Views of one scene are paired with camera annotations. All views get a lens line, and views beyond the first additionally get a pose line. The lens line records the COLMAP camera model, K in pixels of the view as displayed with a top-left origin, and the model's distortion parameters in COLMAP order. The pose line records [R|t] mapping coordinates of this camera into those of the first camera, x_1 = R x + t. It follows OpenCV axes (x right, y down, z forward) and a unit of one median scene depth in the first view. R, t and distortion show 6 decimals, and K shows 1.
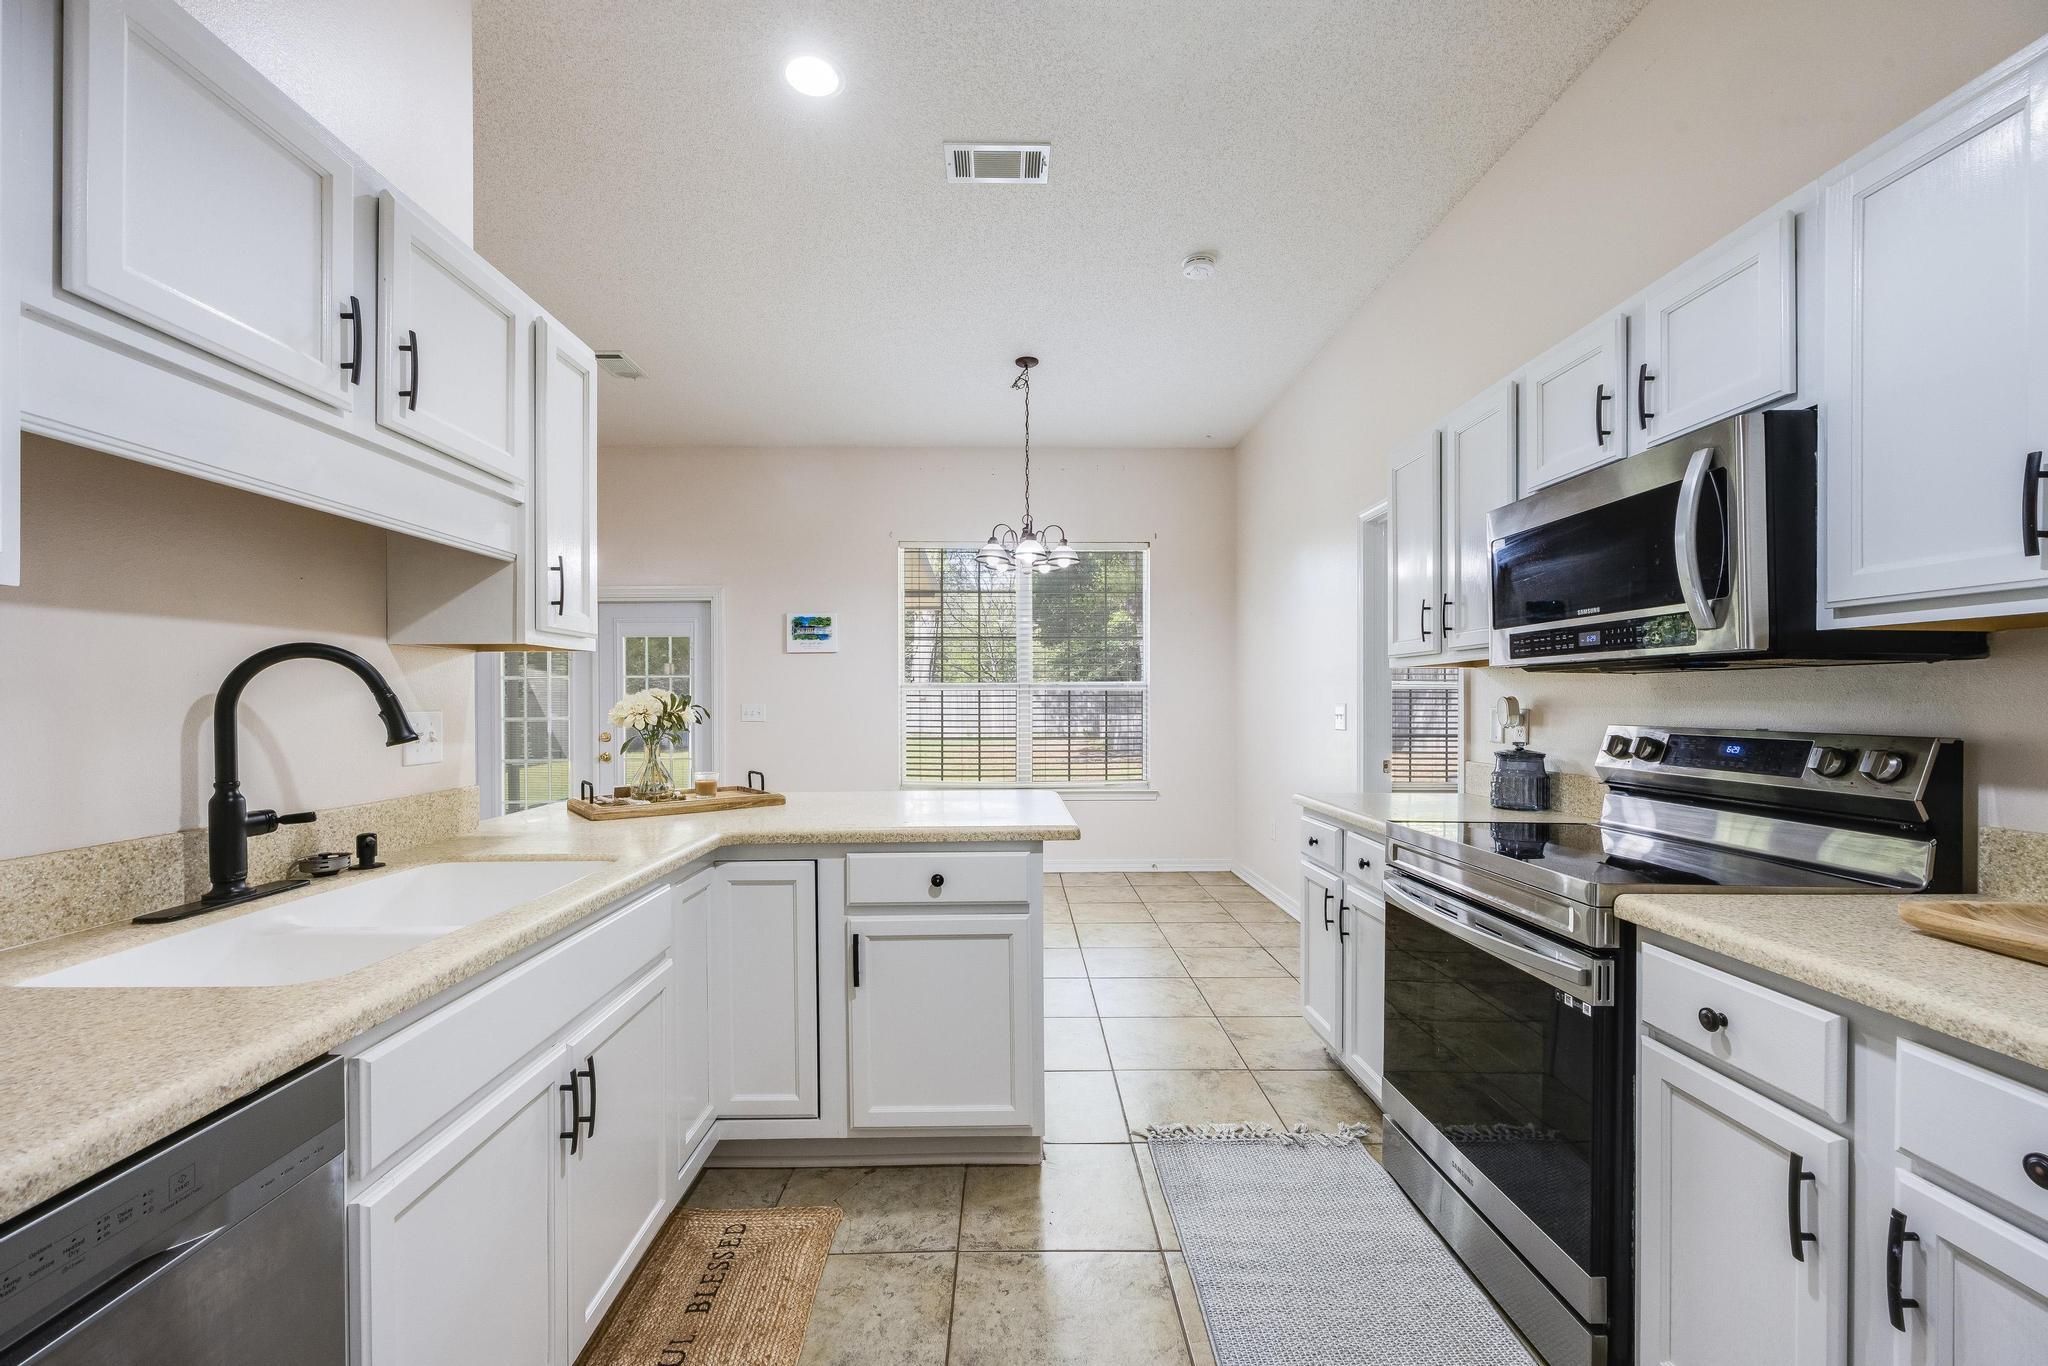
lens RADIAL K [[823.6, 0, 1019.5], [0, 823.6, 697.6], [0, 0, 1]] dist [0.000348, -0.000046]
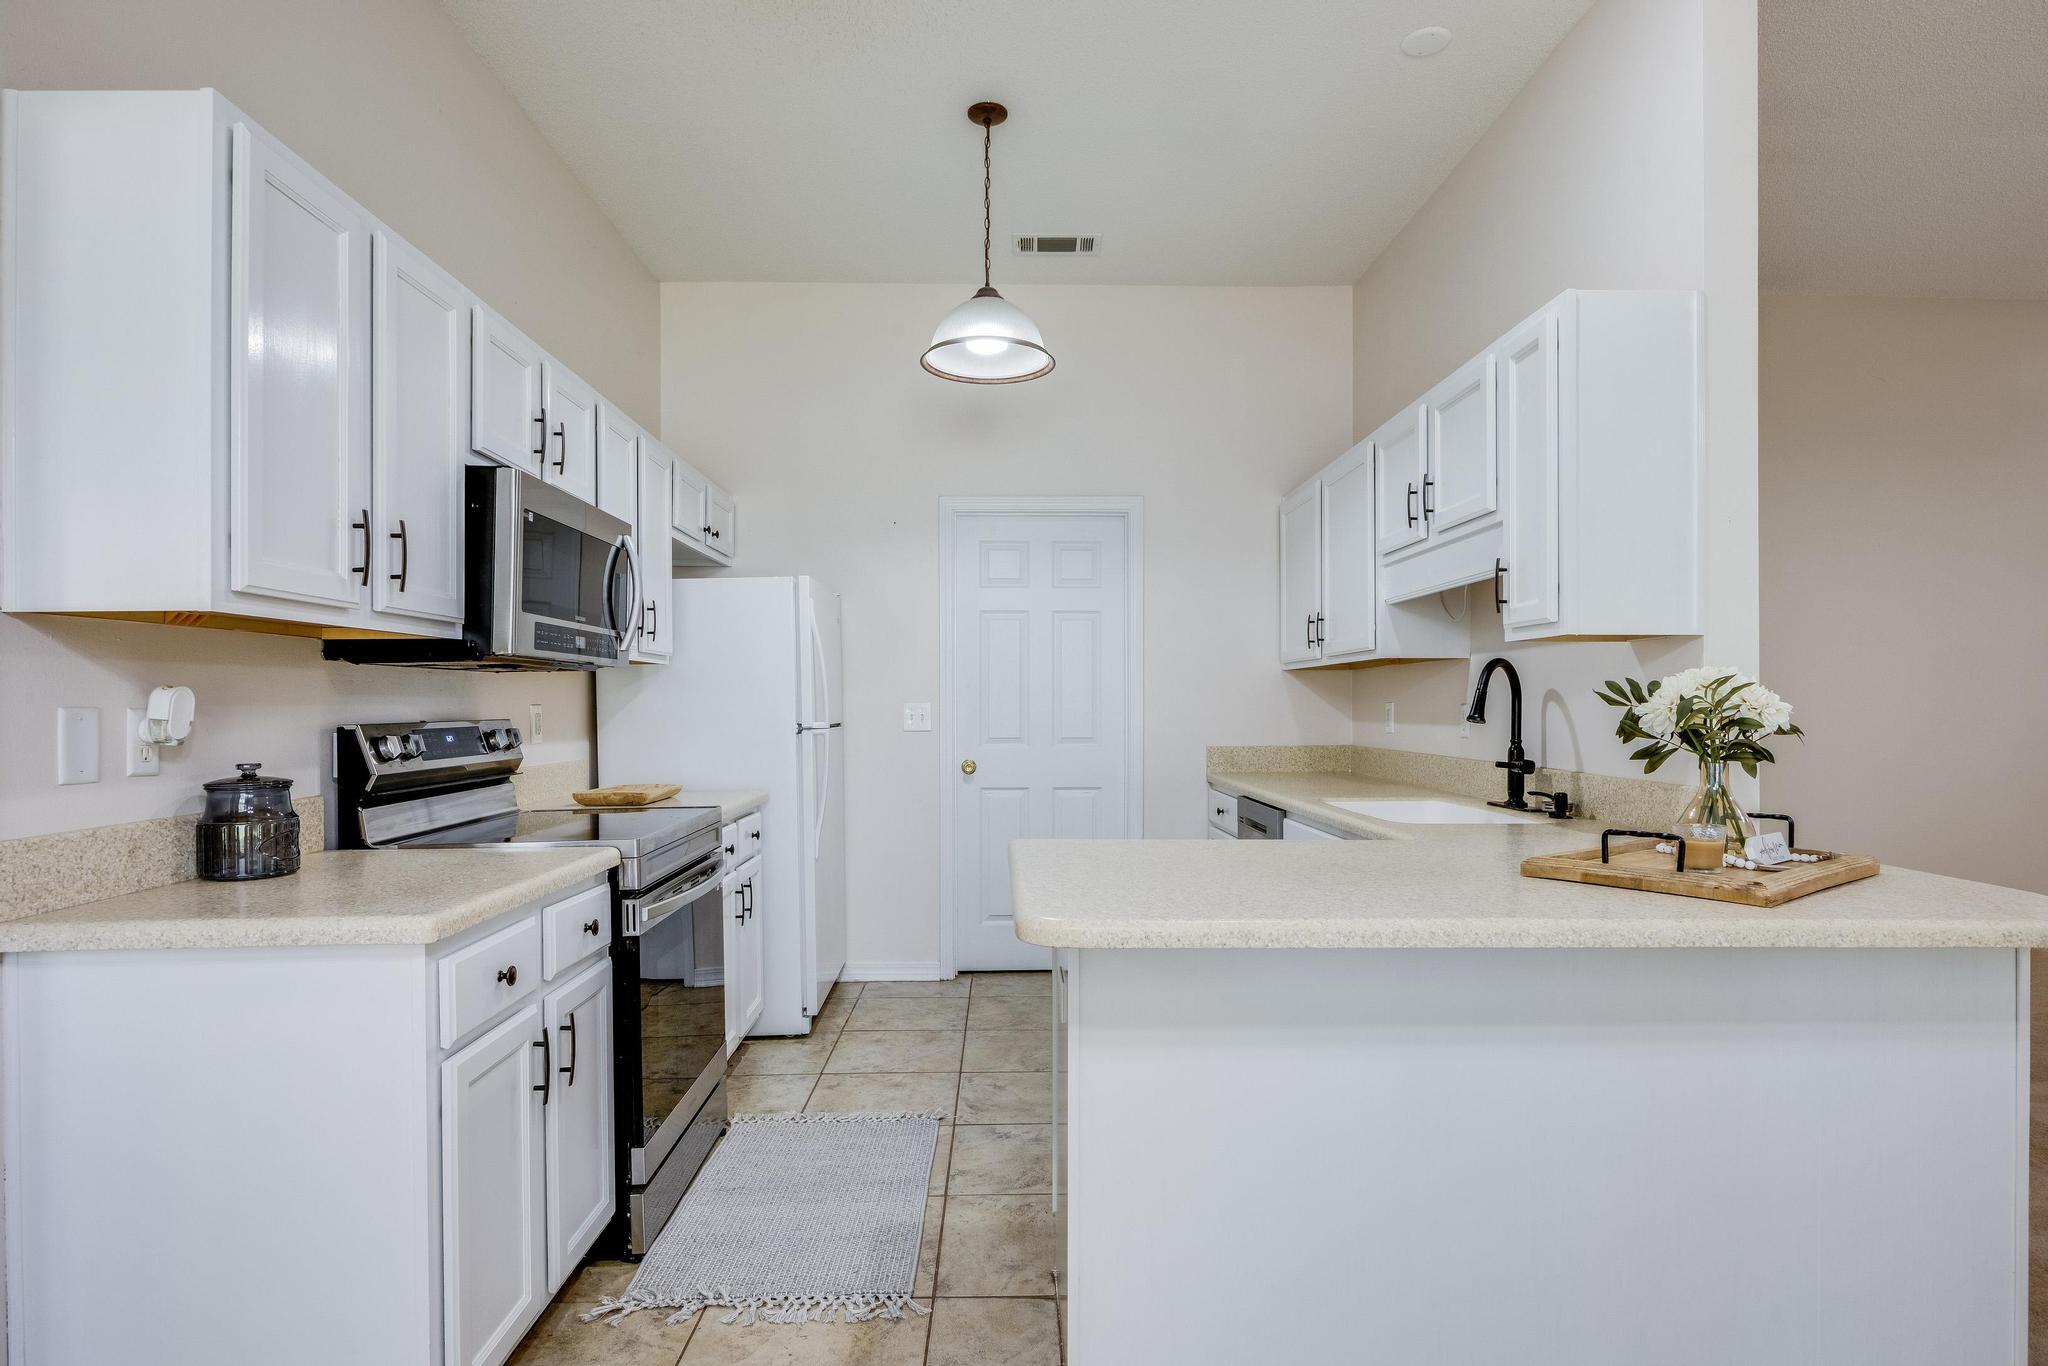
lens RADIAL K [[1101.7, 0, 1018.2], [0, 1101.7, 702.1], [0, 0, 1]] dist [0.001911, 0.000464]
pose [[-0.999993, 0.001831, 0.003126, 0.071621], [0.001841, 0.999992, 0.003426, 0.011392], [-0.003120, 0.003432, -0.999989, 2.478656]]
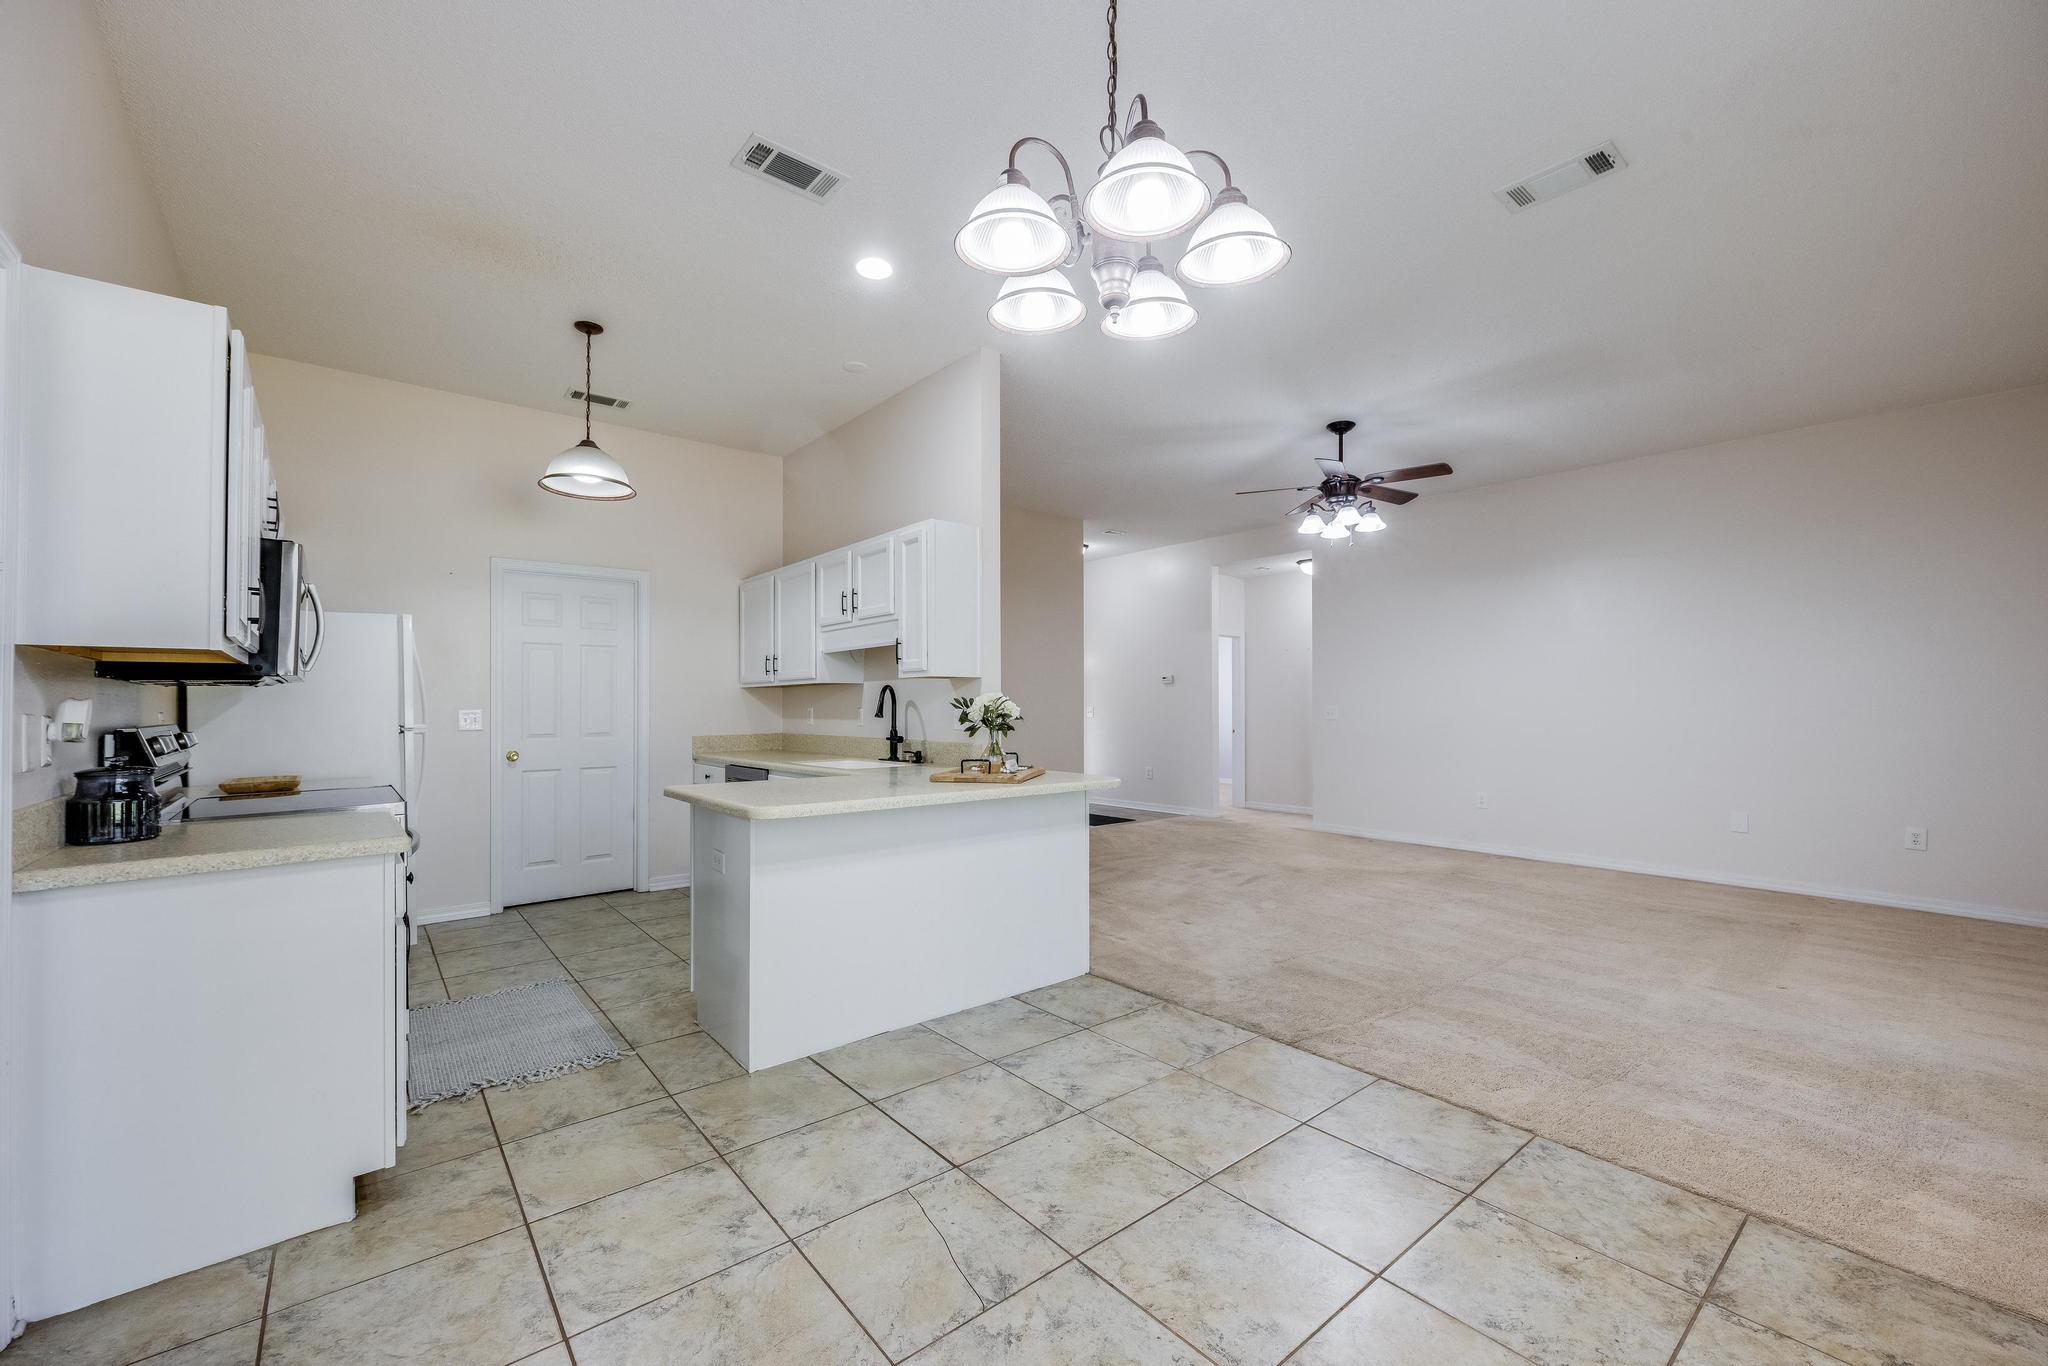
lens RADIAL K [[823.6, 0, 1019.5], [0, 823.6, 697.6], [0, 0, 1]] dist [0.000348, -0.000046]
pose [[-0.781015, -0.002202, -0.624508, 0.587200], [0.002670, 0.999973, -0.006866, 0.007530], [0.624506, -0.007030, -0.780988, 2.985329]]
